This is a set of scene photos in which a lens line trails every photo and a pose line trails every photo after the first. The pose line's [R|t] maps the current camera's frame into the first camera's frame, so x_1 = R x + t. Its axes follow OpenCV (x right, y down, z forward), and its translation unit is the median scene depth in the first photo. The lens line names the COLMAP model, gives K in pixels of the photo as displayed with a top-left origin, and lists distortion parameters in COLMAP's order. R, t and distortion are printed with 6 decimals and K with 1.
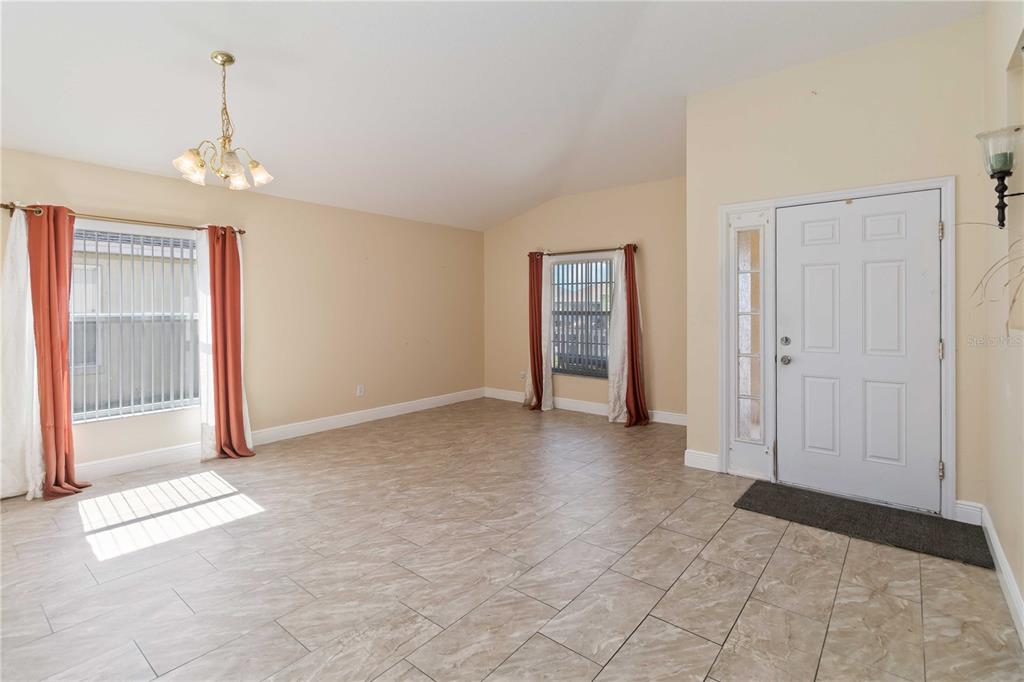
lens RADIAL K [[487.3, 0, 512.7], [0, 487.3, 307.9], [0, 0, 1]] dist [-0.000527, 0.000592]
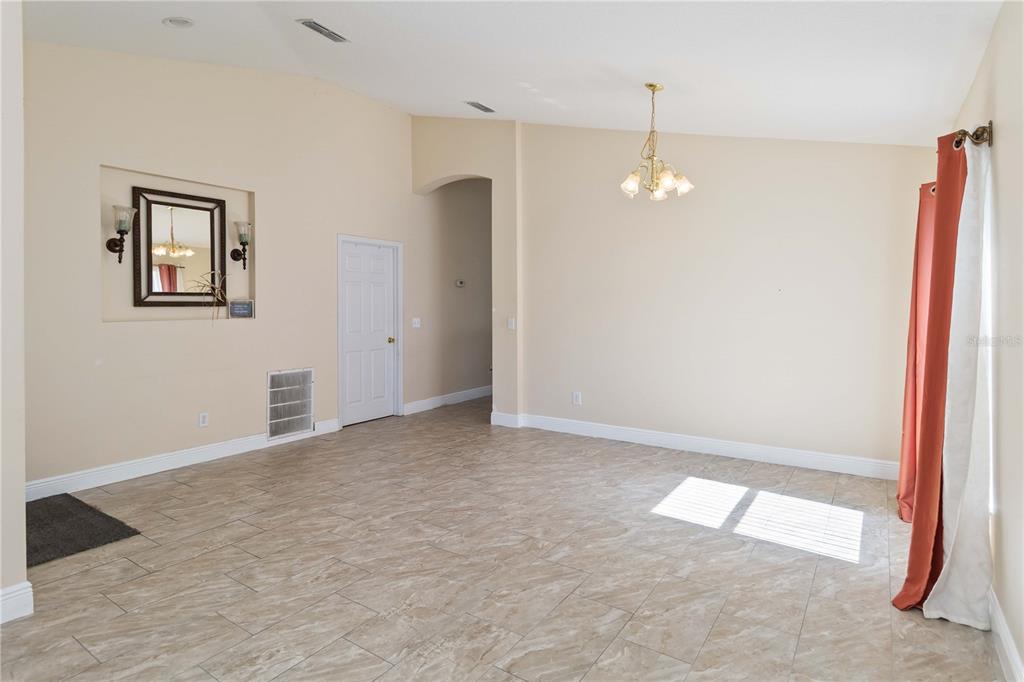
lens RADIAL K [[531.1, 0, 516.9], [0, 531.1, 307.7], [0, 0, 1]] dist [-0.000776, -0.001330]
pose [[-0.995882, 0.007696, -0.090331, -0.130772], [0.007405, 0.999966, 0.003560, -0.002206], [0.090355, 0.002877, -0.995905, 1.825092]]
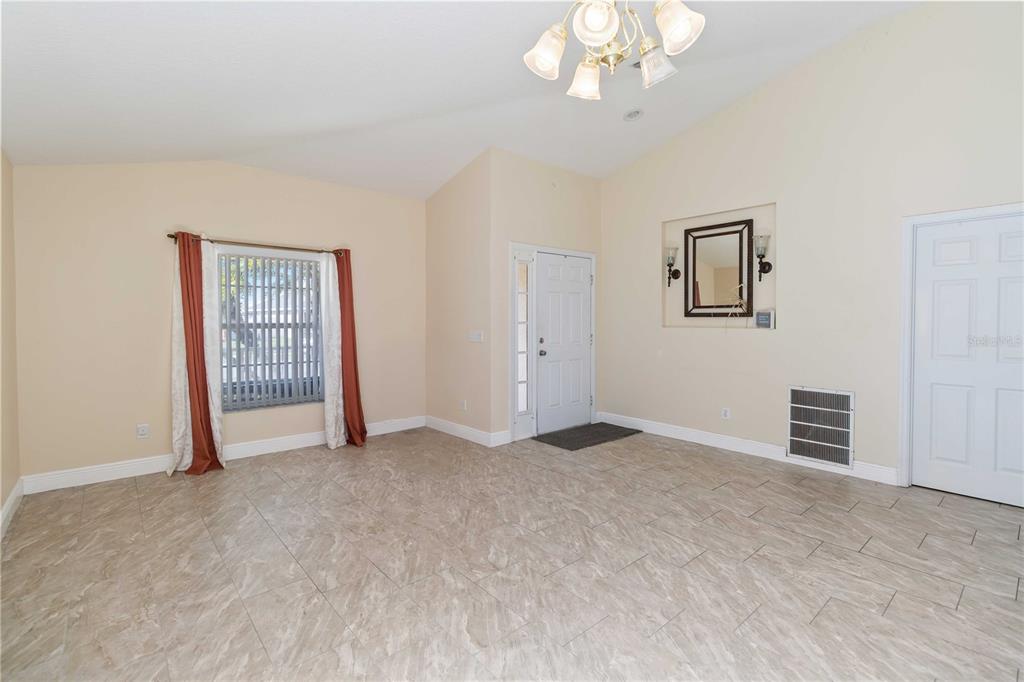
lens RADIAL K [[470.4, 0, 516.3], [0, 470.4, 323.7], [0, 0, 1]] dist [-0.000332, -0.000064]
pose [[0.164079, -0.010292, 0.986394, -0.904997], [-0.000057, 0.999945, 0.010443, -0.000513], [-0.986447, -0.001770, 0.164069, 0.840271]]
